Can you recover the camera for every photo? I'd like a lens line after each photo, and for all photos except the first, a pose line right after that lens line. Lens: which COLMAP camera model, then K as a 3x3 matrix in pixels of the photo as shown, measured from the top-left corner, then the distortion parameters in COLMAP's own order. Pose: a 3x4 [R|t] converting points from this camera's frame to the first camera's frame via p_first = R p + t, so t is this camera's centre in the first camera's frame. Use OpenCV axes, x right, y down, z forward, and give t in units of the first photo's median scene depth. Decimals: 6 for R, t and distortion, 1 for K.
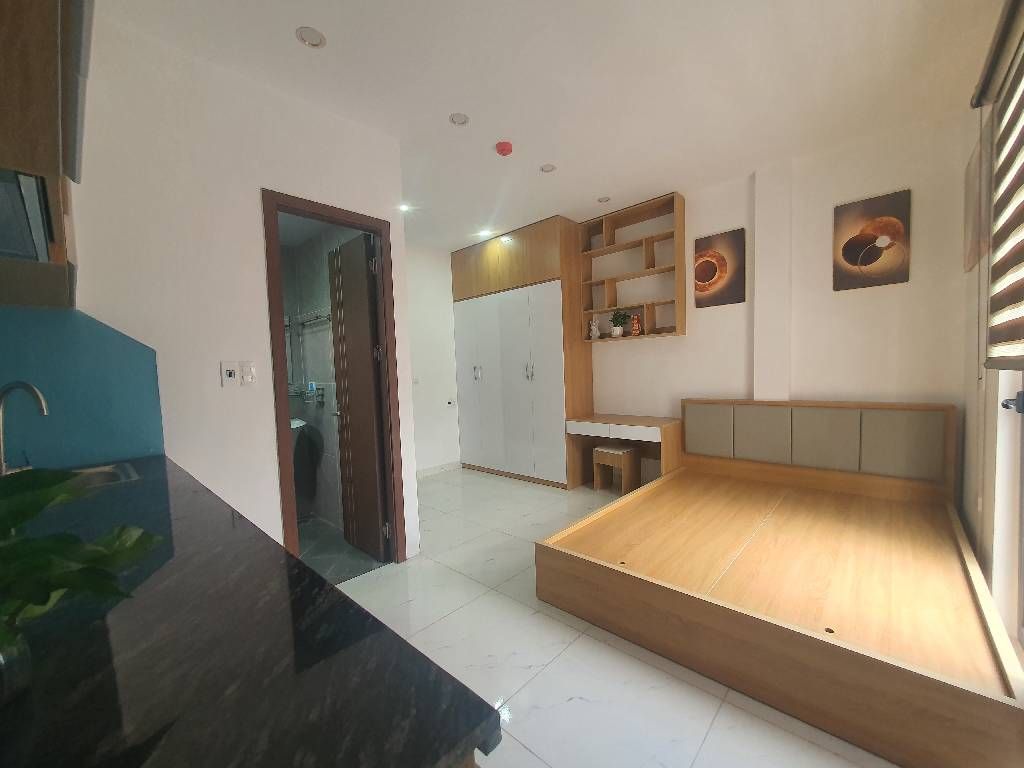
lens RADIAL K [[412.4, 0, 518.6], [0, 412.4, 392.1], [0, 0, 1]] dist [0.000719, 0.000365]
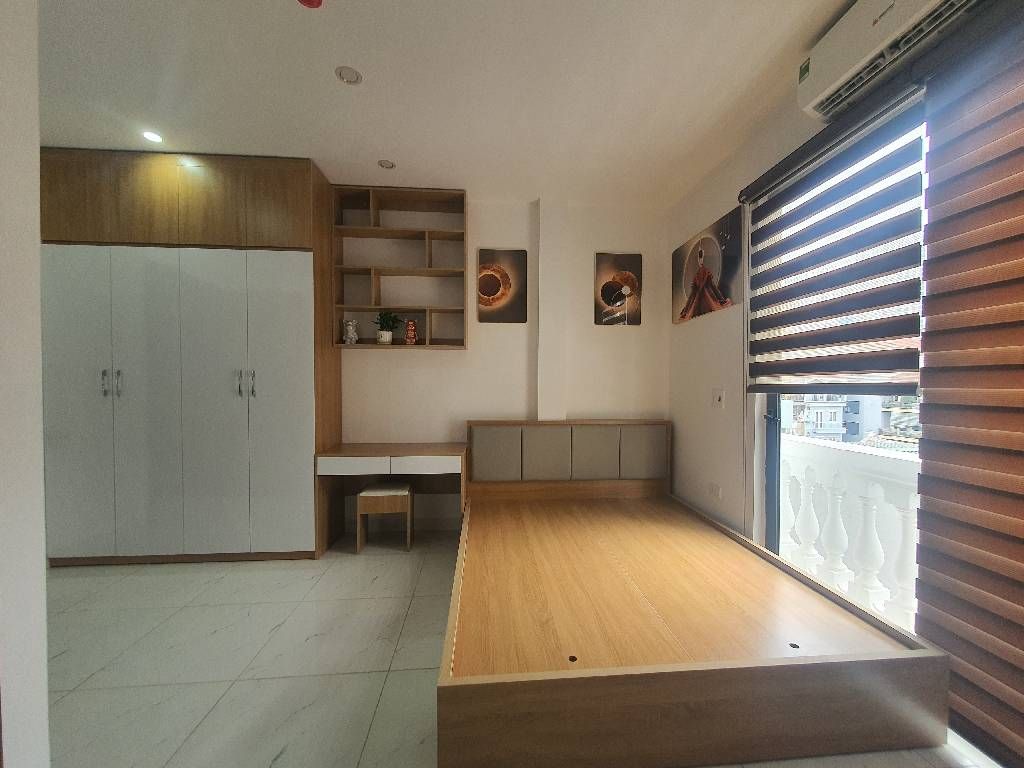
lens RADIAL K [[412.4, 0, 519.0], [0, 412.4, 391.0], [0, 0, 1]] dist [0.000719, 0.000365]
pose [[0.668151, 0.026219, 0.743563, -0.193969], [0.012441, 0.998845, -0.046400, -0.005405], [-0.743921, 0.040253, 0.667054, 0.324325]]
